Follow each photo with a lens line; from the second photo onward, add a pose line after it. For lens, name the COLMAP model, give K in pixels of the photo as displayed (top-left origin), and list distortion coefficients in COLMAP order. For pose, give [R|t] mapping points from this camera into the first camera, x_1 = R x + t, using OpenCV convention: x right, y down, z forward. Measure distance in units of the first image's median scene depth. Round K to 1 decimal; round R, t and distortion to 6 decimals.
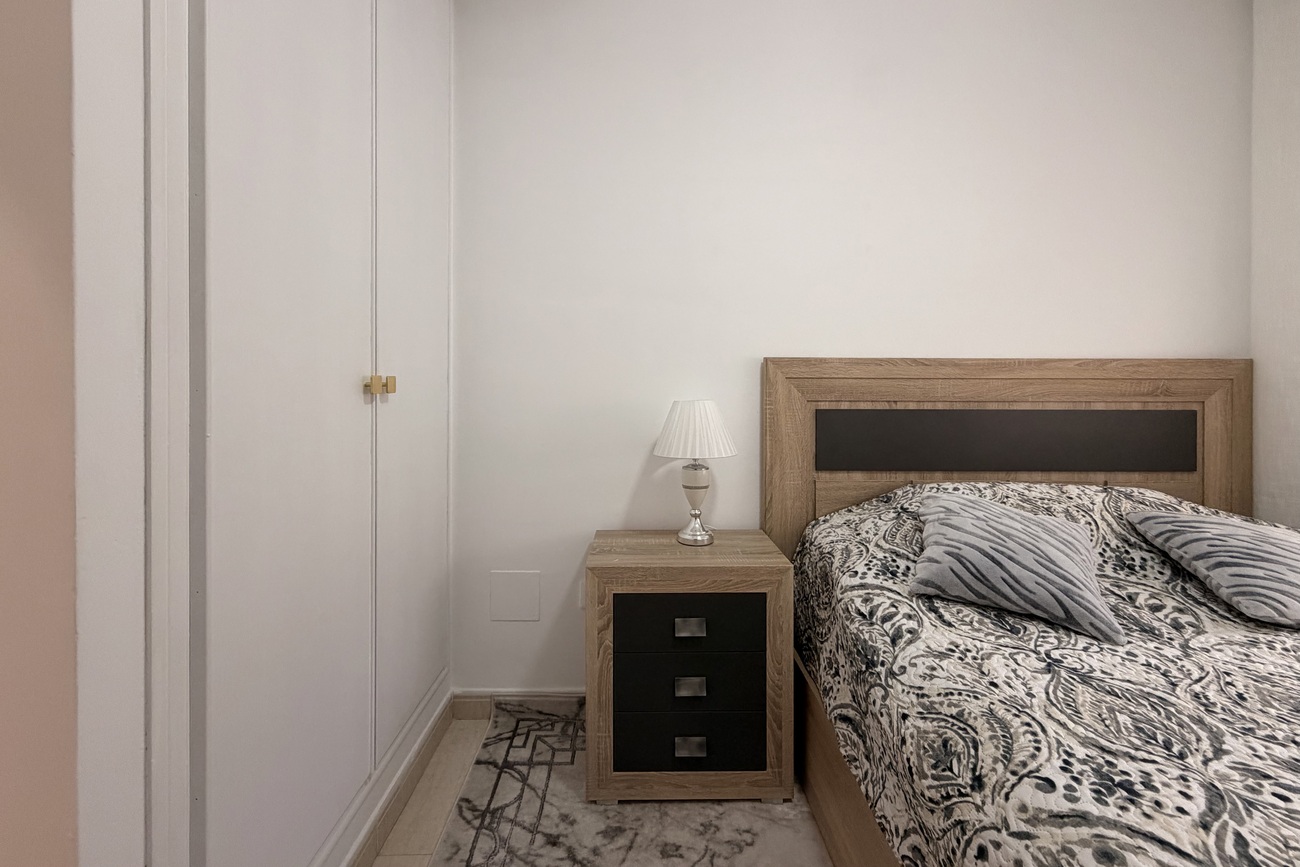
lens RADIAL K [[527.5, 0, 648.5], [0, 527.5, 407.3], [0, 0, 1]] dist [0.001321, 0.000084]
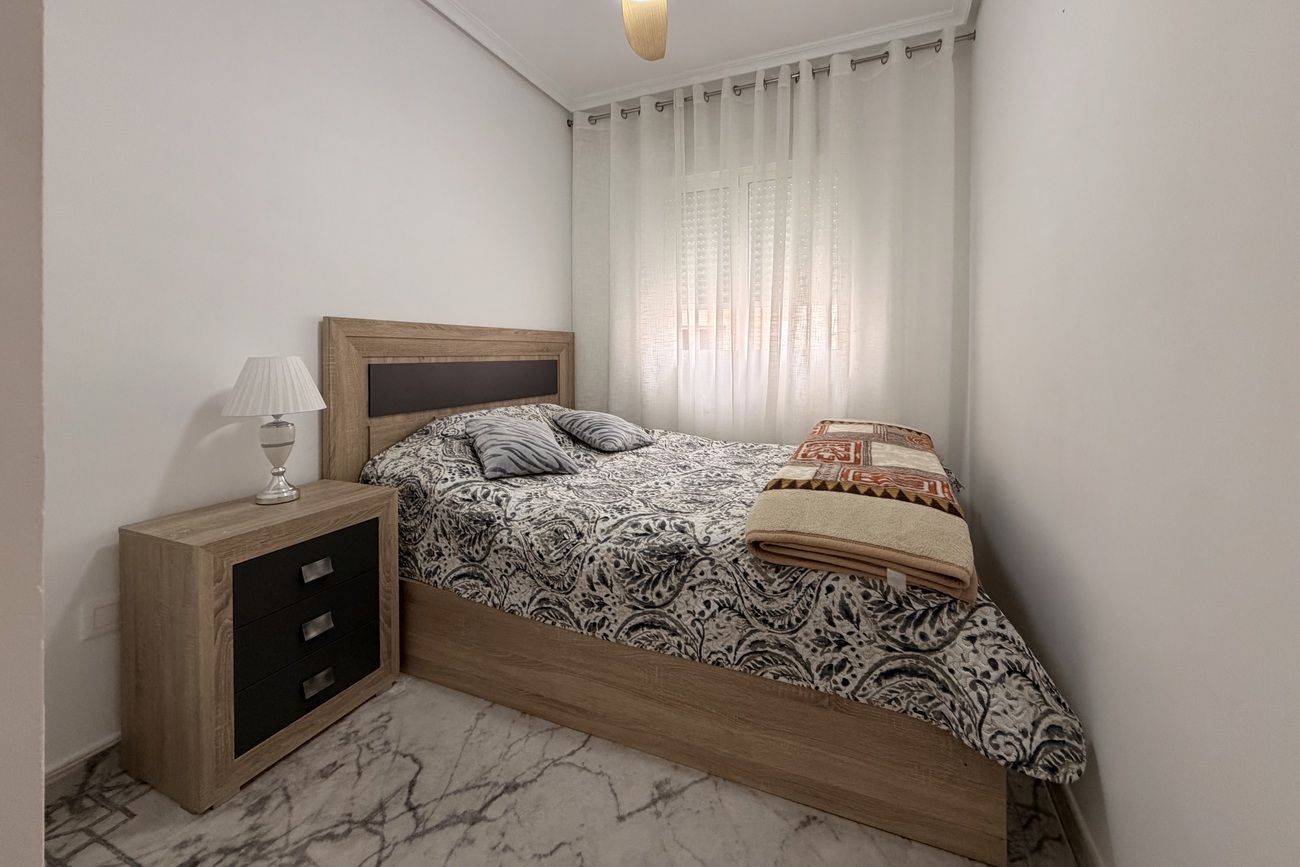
lens RADIAL K [[527.5, 0, 648.5], [0, 527.5, 407.3], [0, 0, 1]] dist [0.001321, 0.000084]
pose [[0.411535, -0.097334, 0.906182, -0.576018], [0.041920, 0.995250, 0.087863, 0.025653], [-0.910430, 0.001829, 0.413660, -0.048781]]
